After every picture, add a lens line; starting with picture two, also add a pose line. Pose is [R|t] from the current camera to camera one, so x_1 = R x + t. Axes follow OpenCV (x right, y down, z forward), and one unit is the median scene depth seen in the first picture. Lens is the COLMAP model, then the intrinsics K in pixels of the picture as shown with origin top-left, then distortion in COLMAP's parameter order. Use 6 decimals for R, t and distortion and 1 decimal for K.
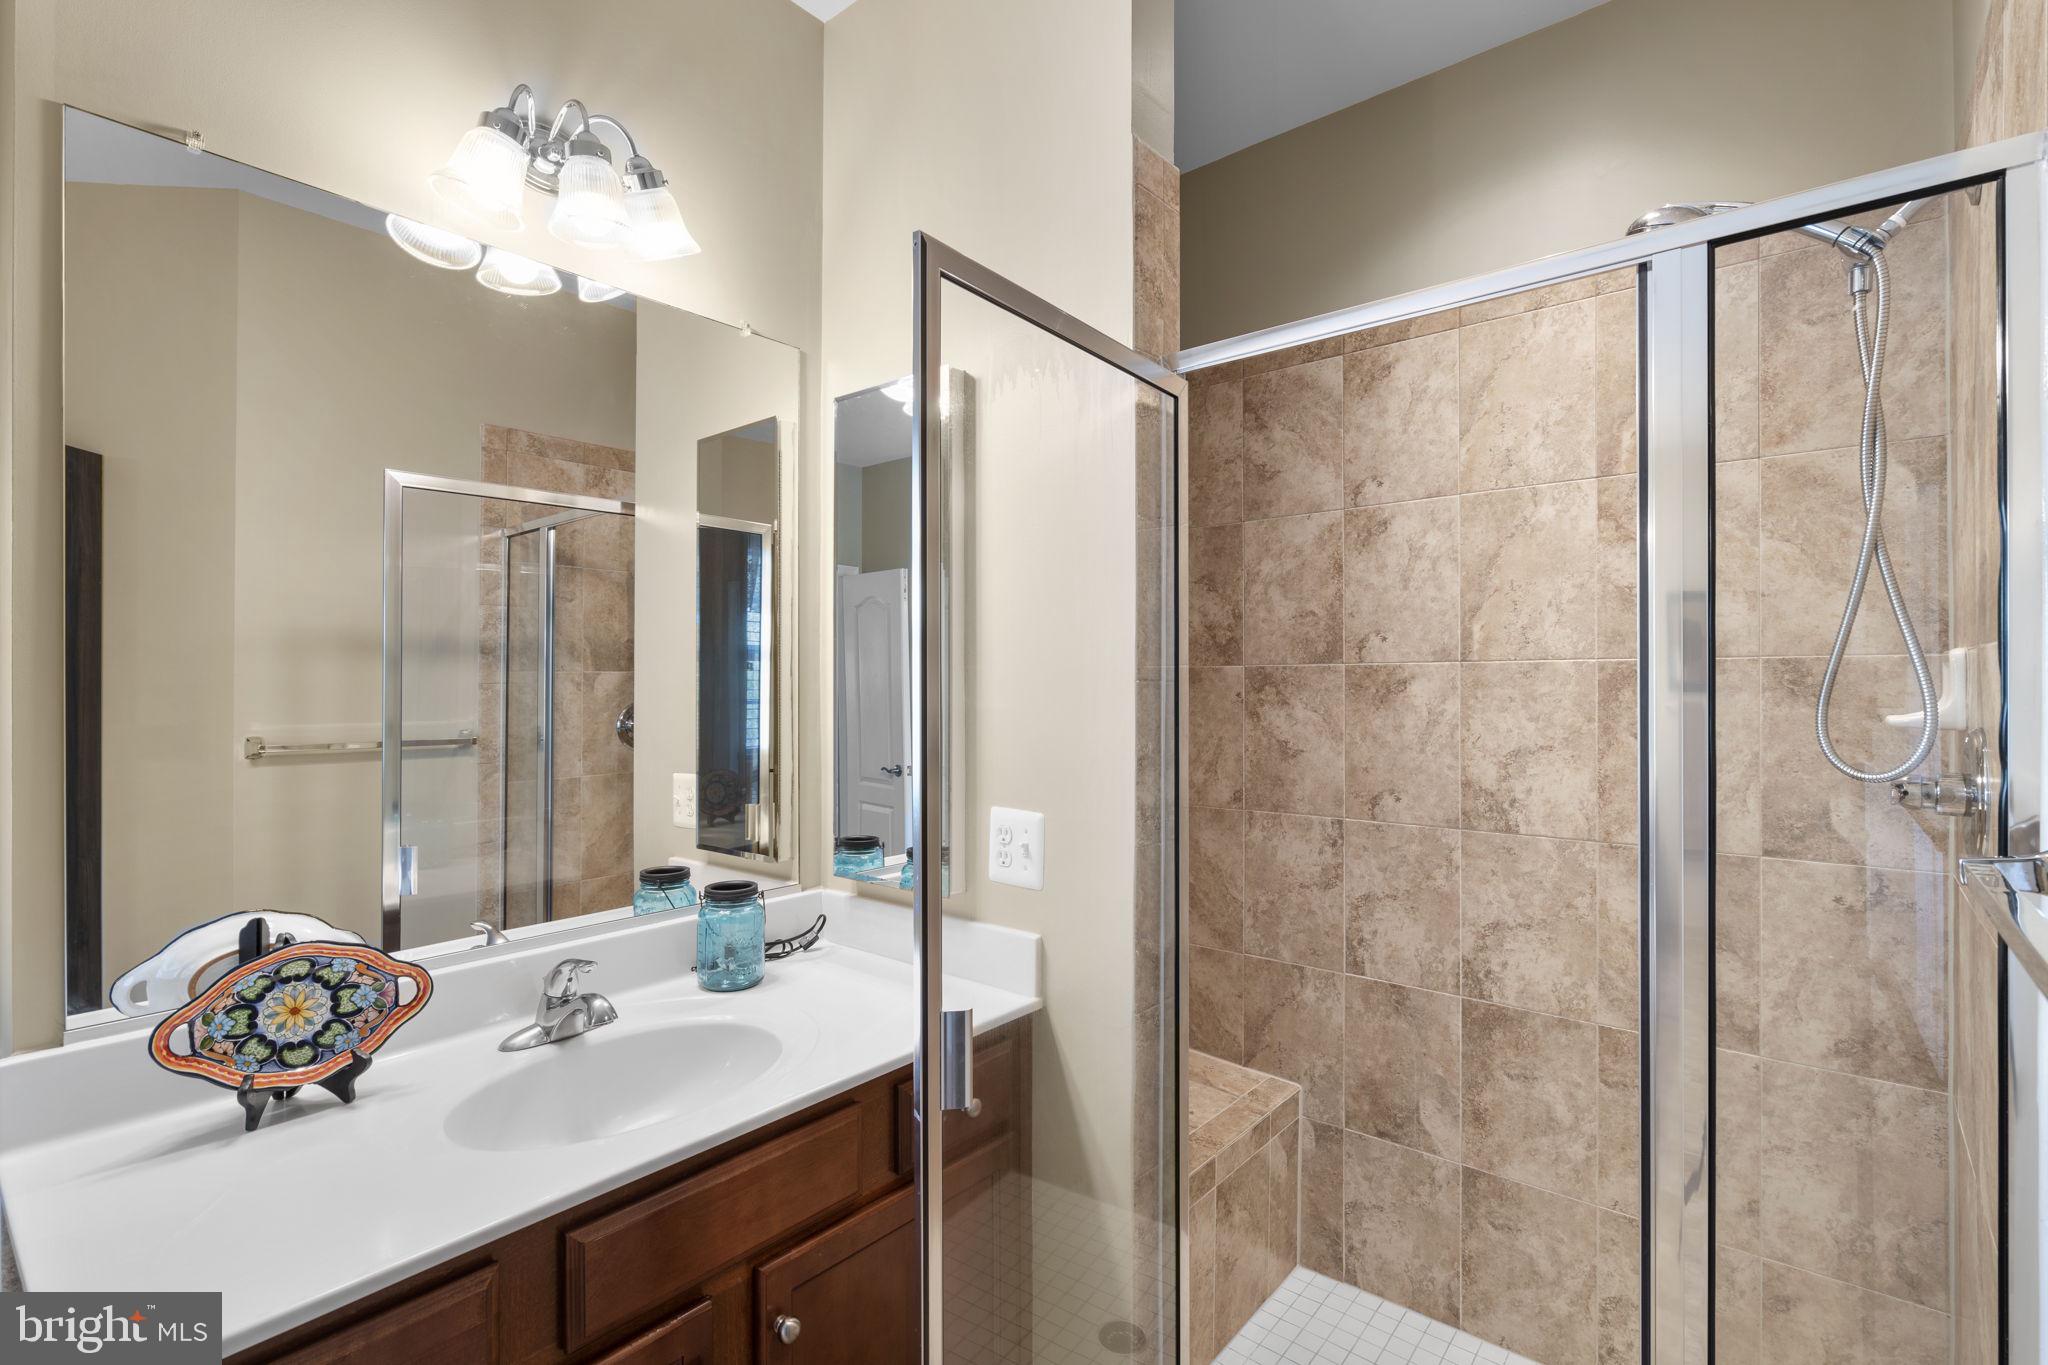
lens RADIAL K [[932.3, 0, 1025.9], [0, 932.3, 682.8], [0, 0, 1]] dist [-0.007683, 0.002971]
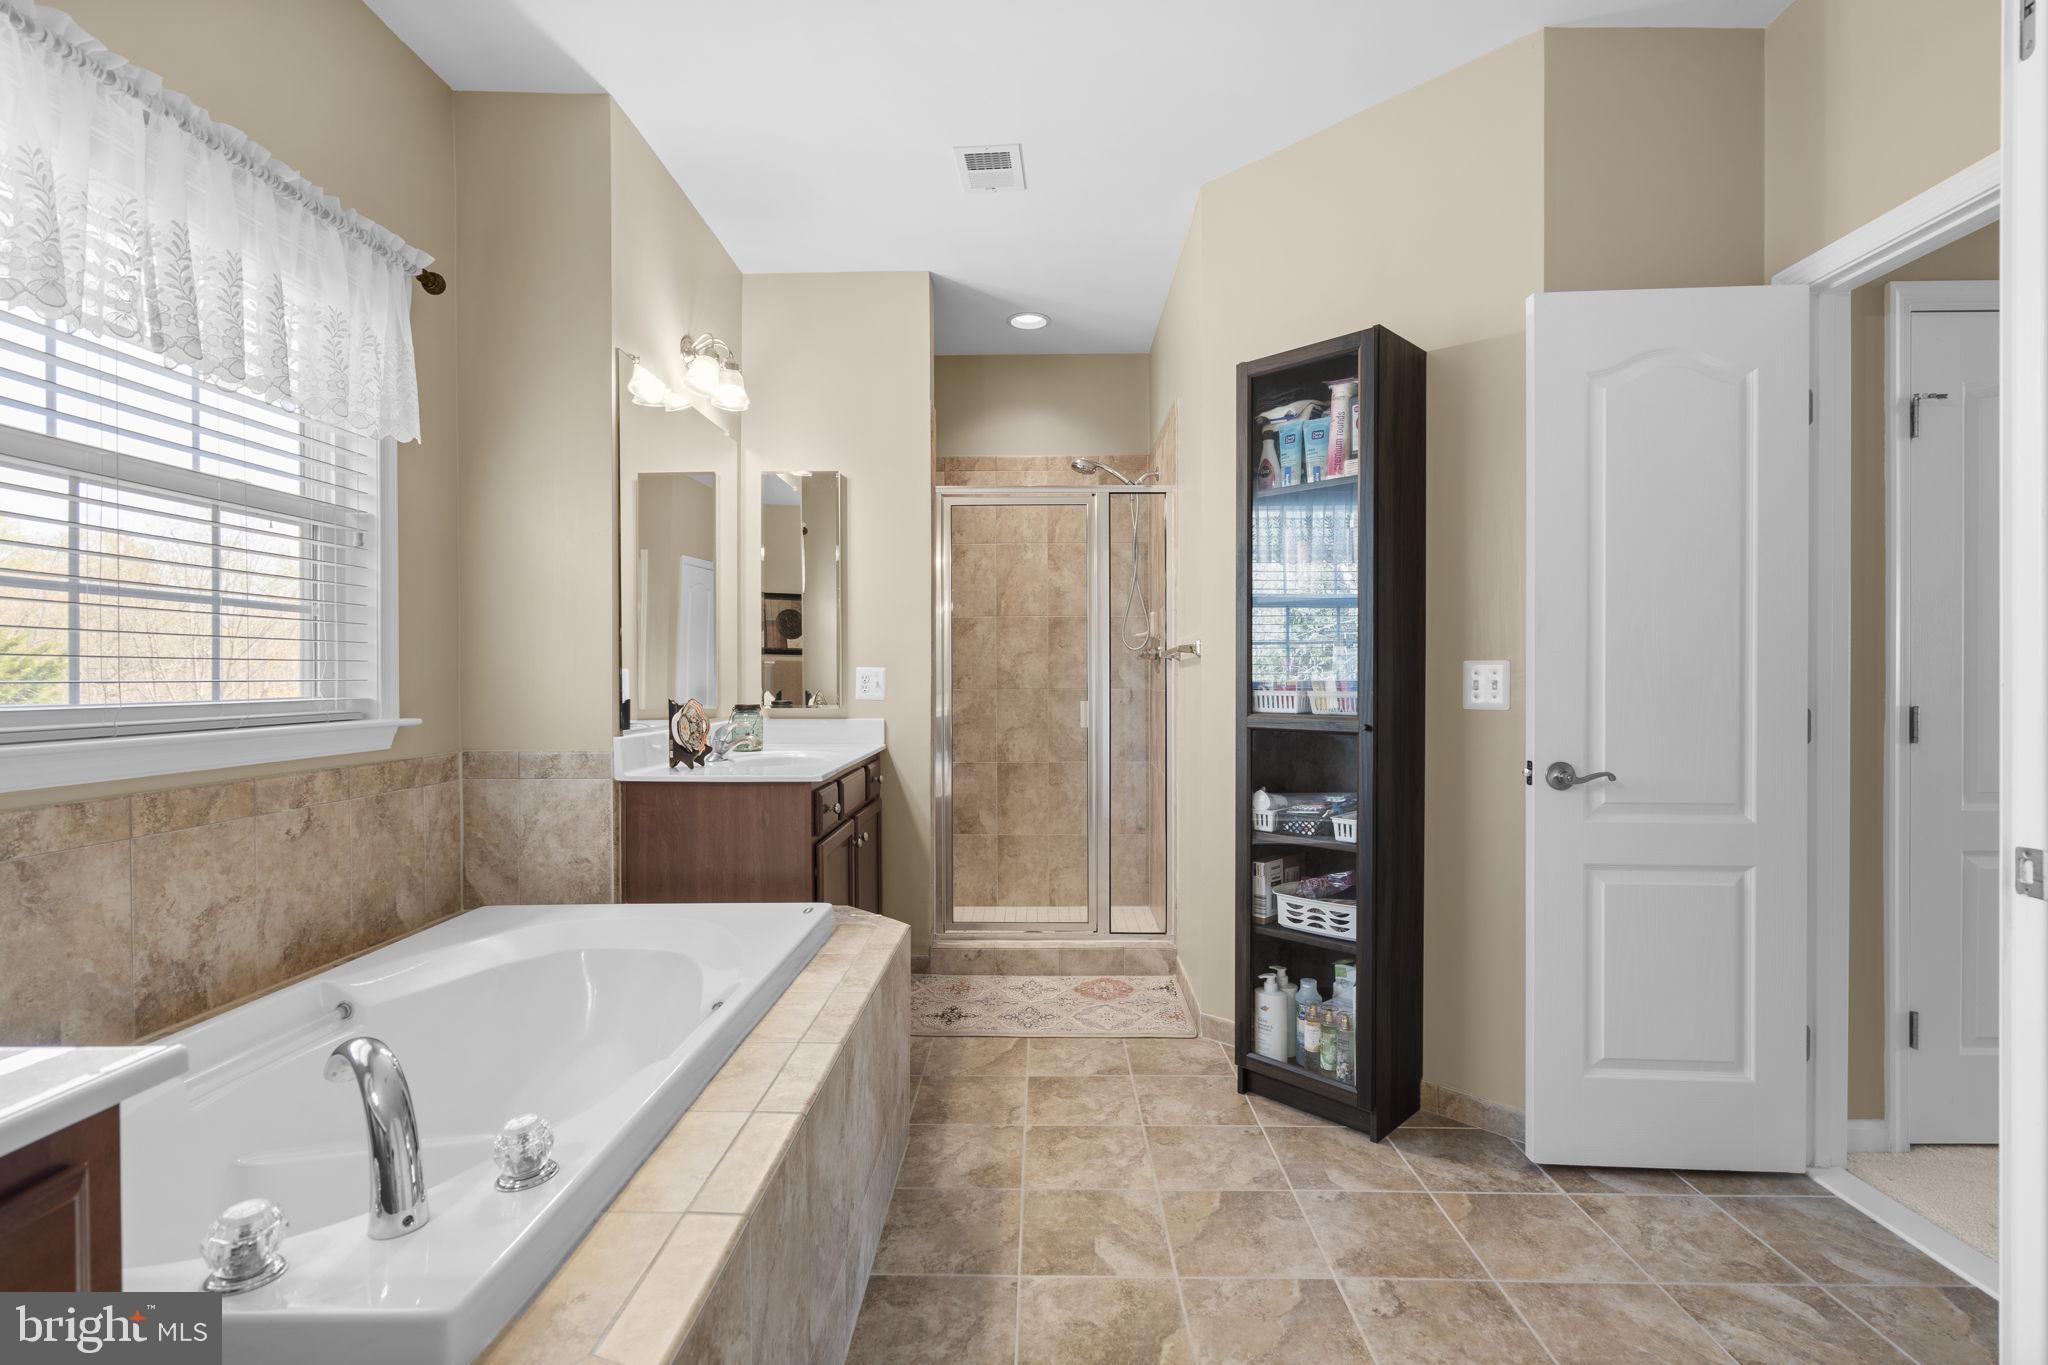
lens RADIAL K [[932.3, 0, 1025.7], [0, 932.3, 680.0], [0, 0, 1]] dist [-0.007683, 0.002971]
pose [[0.770634, -0.003379, 0.637269, -0.973907], [0.000972, 0.999991, 0.004126, 0.128761], [-0.637277, -0.002560, 0.770631, -0.846485]]
